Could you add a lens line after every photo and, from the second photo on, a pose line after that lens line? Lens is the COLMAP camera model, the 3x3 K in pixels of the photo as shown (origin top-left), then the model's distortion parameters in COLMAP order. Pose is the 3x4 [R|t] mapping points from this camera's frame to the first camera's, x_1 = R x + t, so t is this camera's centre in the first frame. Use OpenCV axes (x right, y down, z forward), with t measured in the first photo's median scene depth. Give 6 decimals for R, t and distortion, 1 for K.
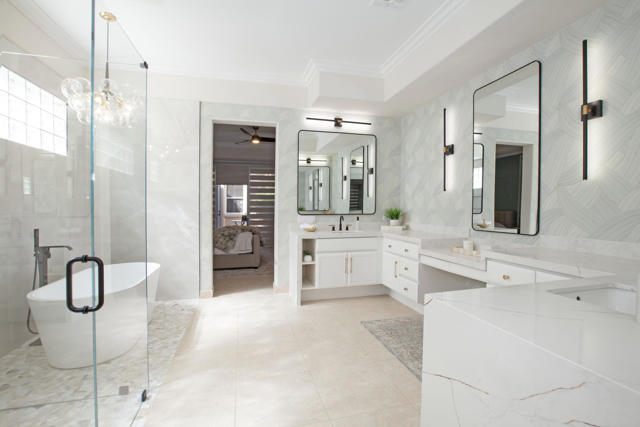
lens RADIAL K [[290.7, 0, 317.0], [0, 290.7, 217.7], [0, 0, 1]] dist [-0.051691, 0.020696]
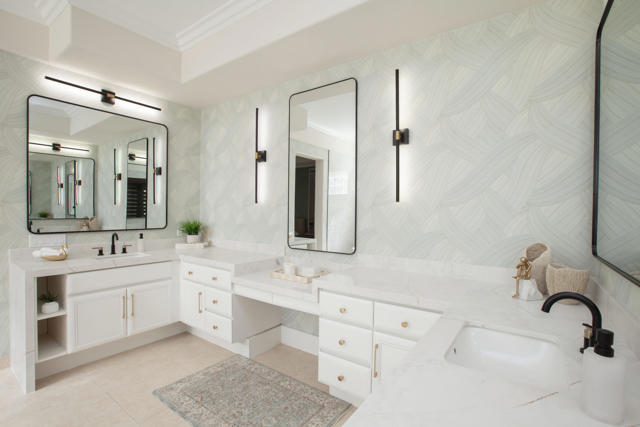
lens RADIAL K [[290.7, 0, 317.0], [0, 290.7, 217.7], [0, 0, 1]] dist [-0.051691, 0.020696]
pose [[0.761118, -0.010860, 0.648522, 0.013146], [0.014308, 0.999898, -0.000048, -0.039675], [-0.648455, 0.009316, 0.761196, 0.185721]]
